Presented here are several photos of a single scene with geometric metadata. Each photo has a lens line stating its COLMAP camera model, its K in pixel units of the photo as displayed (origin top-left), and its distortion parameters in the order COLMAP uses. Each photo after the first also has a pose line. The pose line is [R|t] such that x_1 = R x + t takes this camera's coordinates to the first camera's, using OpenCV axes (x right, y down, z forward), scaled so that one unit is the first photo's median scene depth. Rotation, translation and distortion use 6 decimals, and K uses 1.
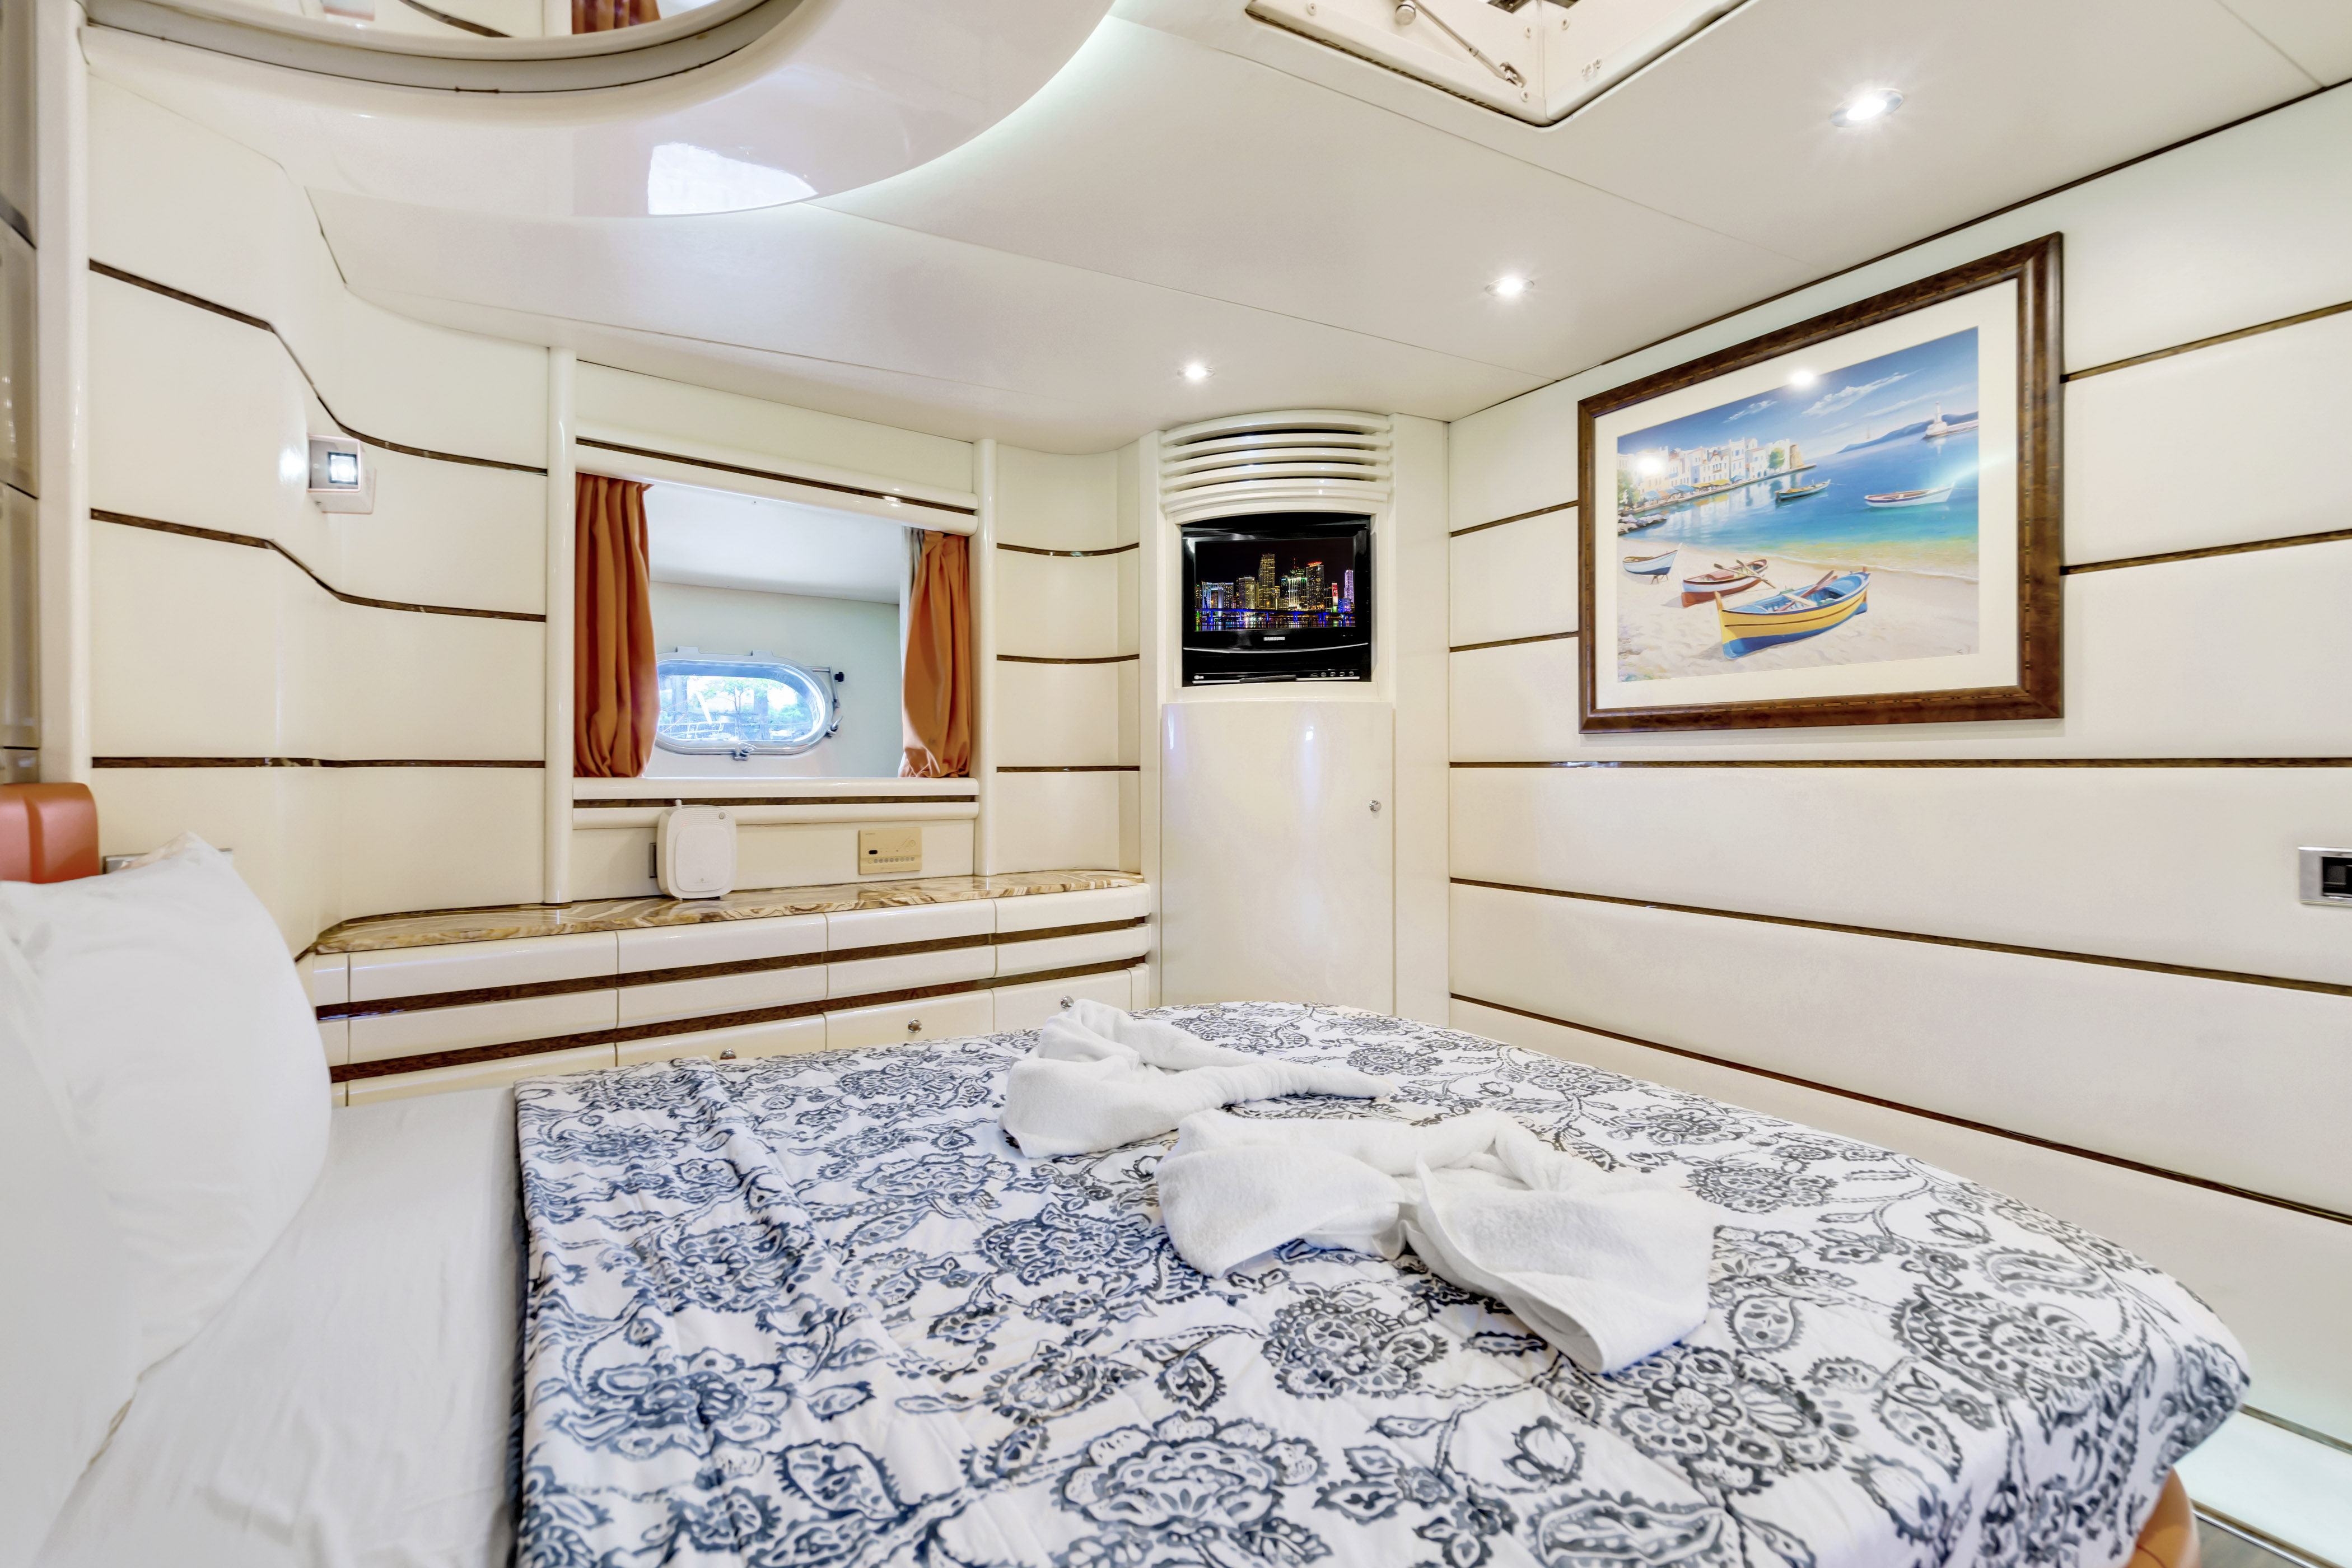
lens RADIAL K [[1110.3, 0, 1176.0], [0, 1110.3, 784.0], [0, 0, 1]] dist [0.015232, -0.000695]
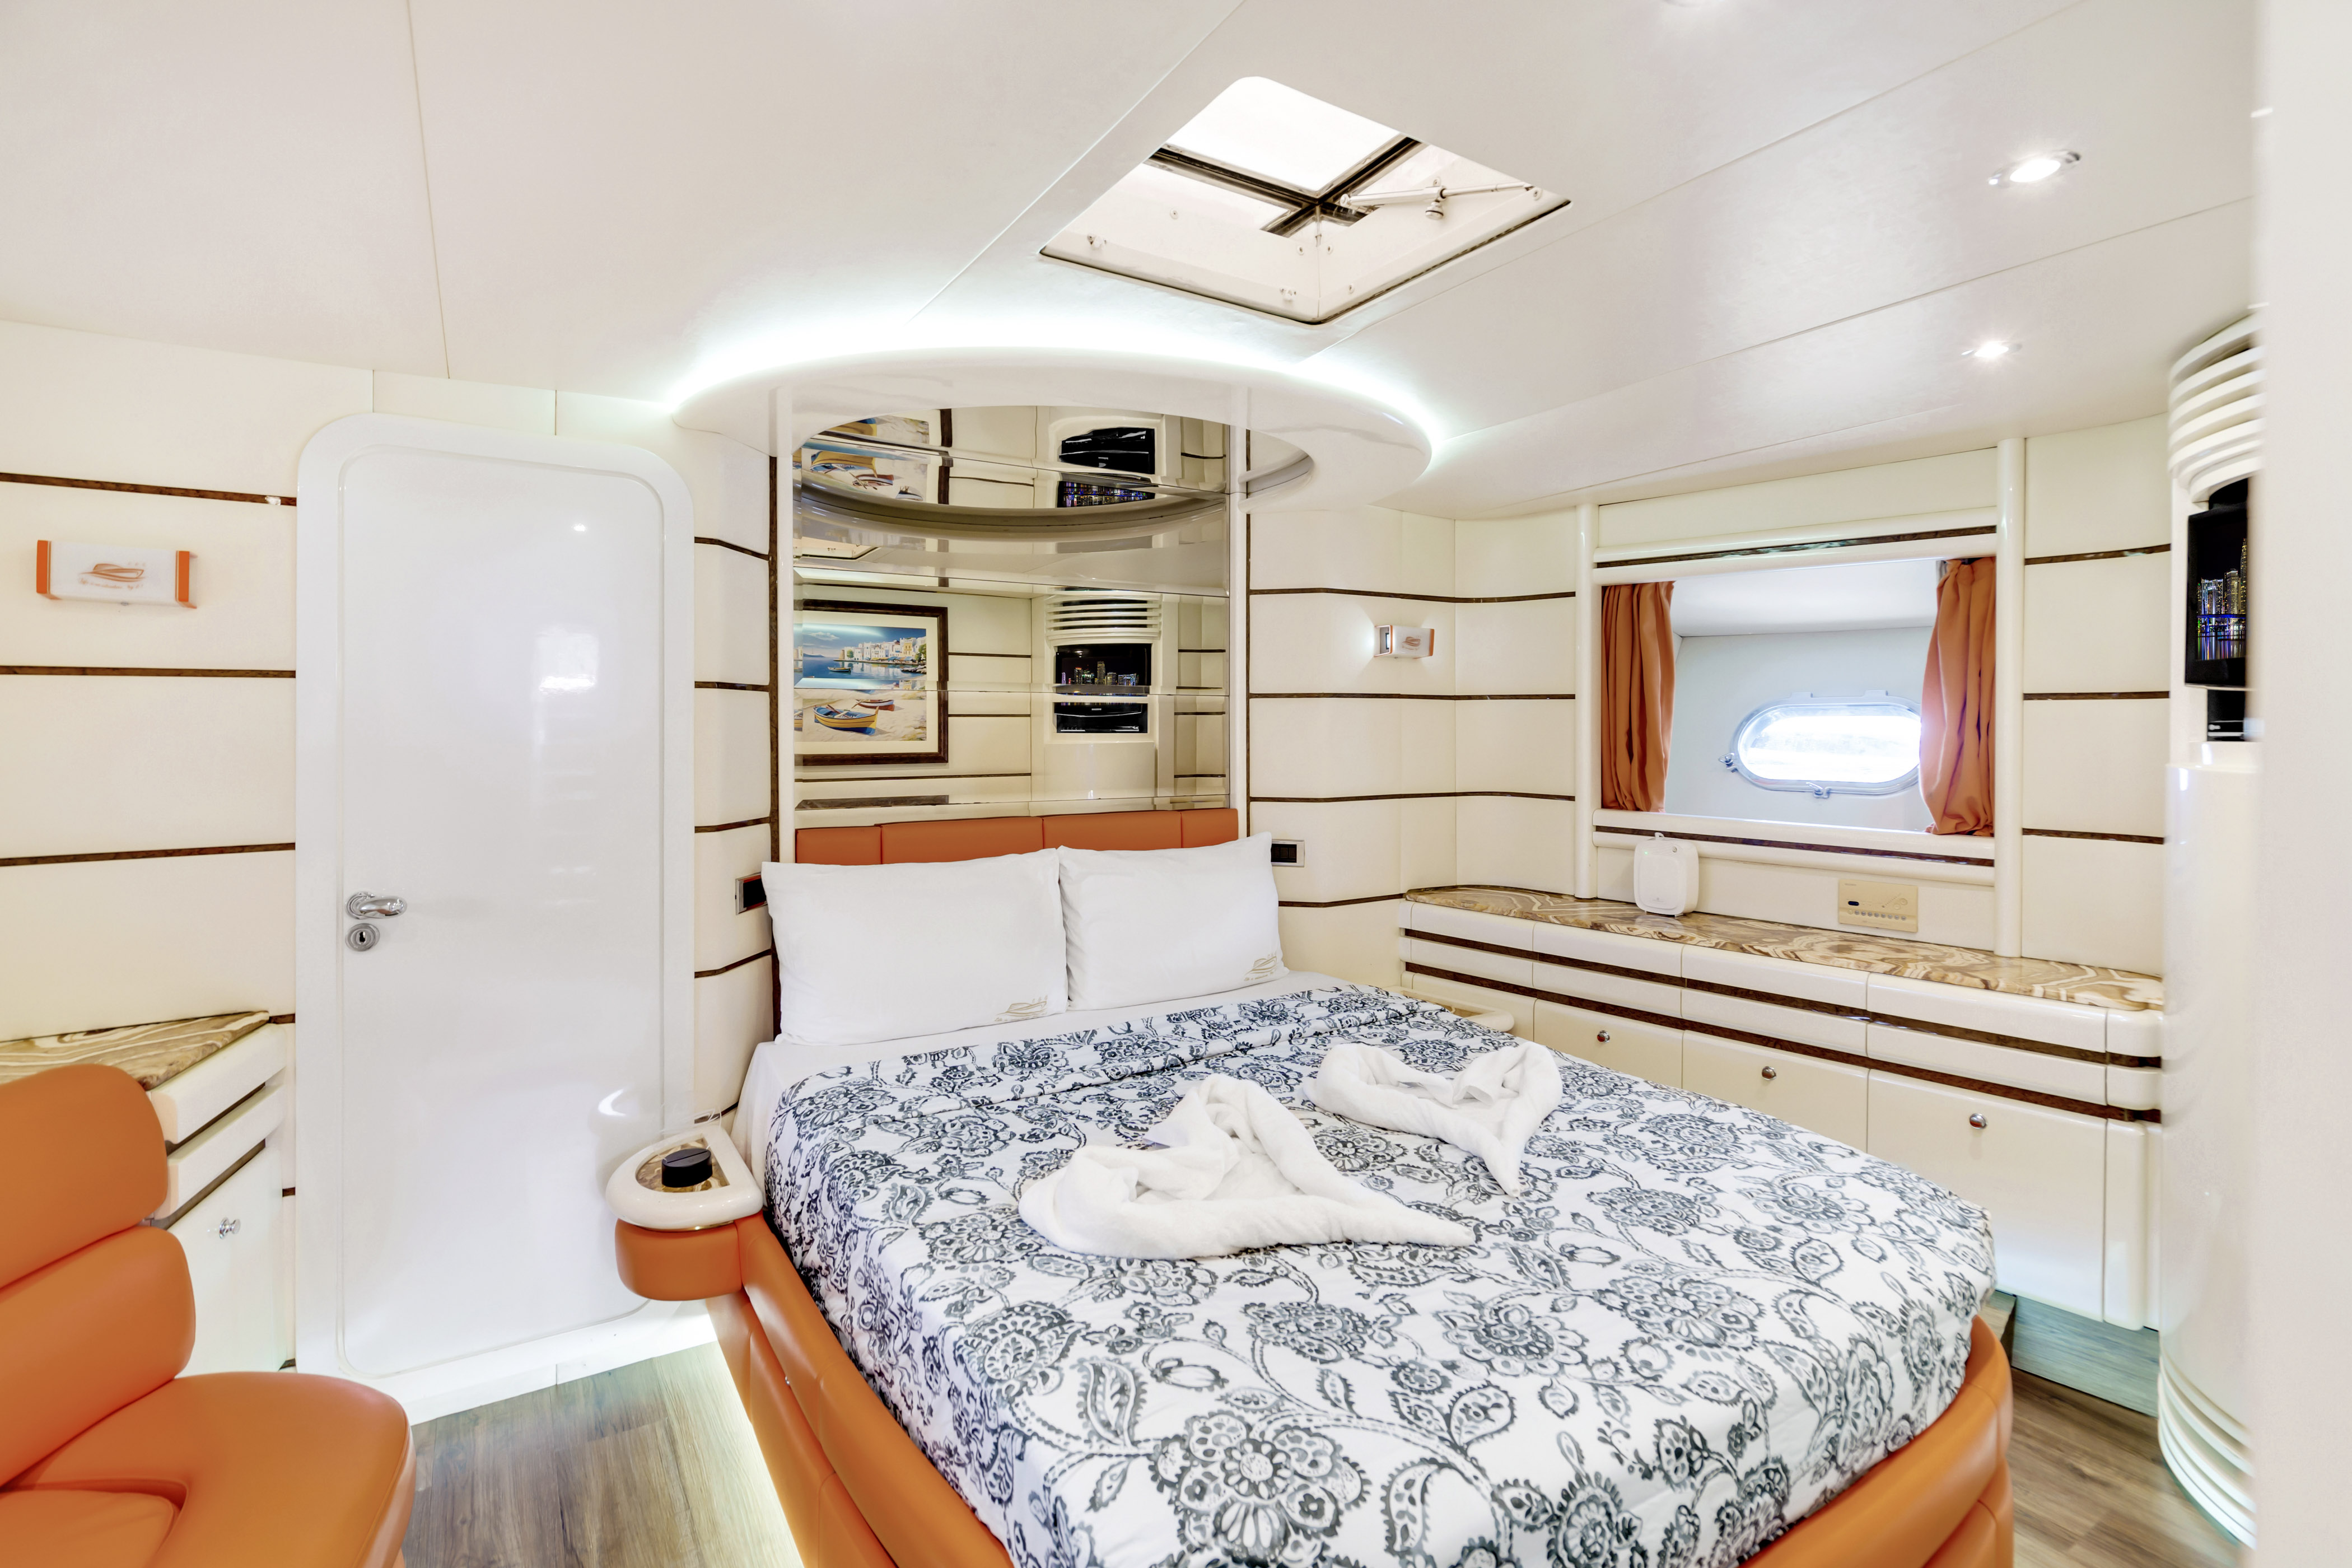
lens RADIAL K [[1077.9, 0, 1178.7], [0, 1077.9, 748.6], [0, 0, 1]] dist [0.000525, -0.000151]
pose [[0.042627, 0.023306, -0.998819, 0.782594], [-0.016515, 0.999608, 0.022619, -0.104577], [0.998955, 0.015531, 0.042995, 0.427301]]
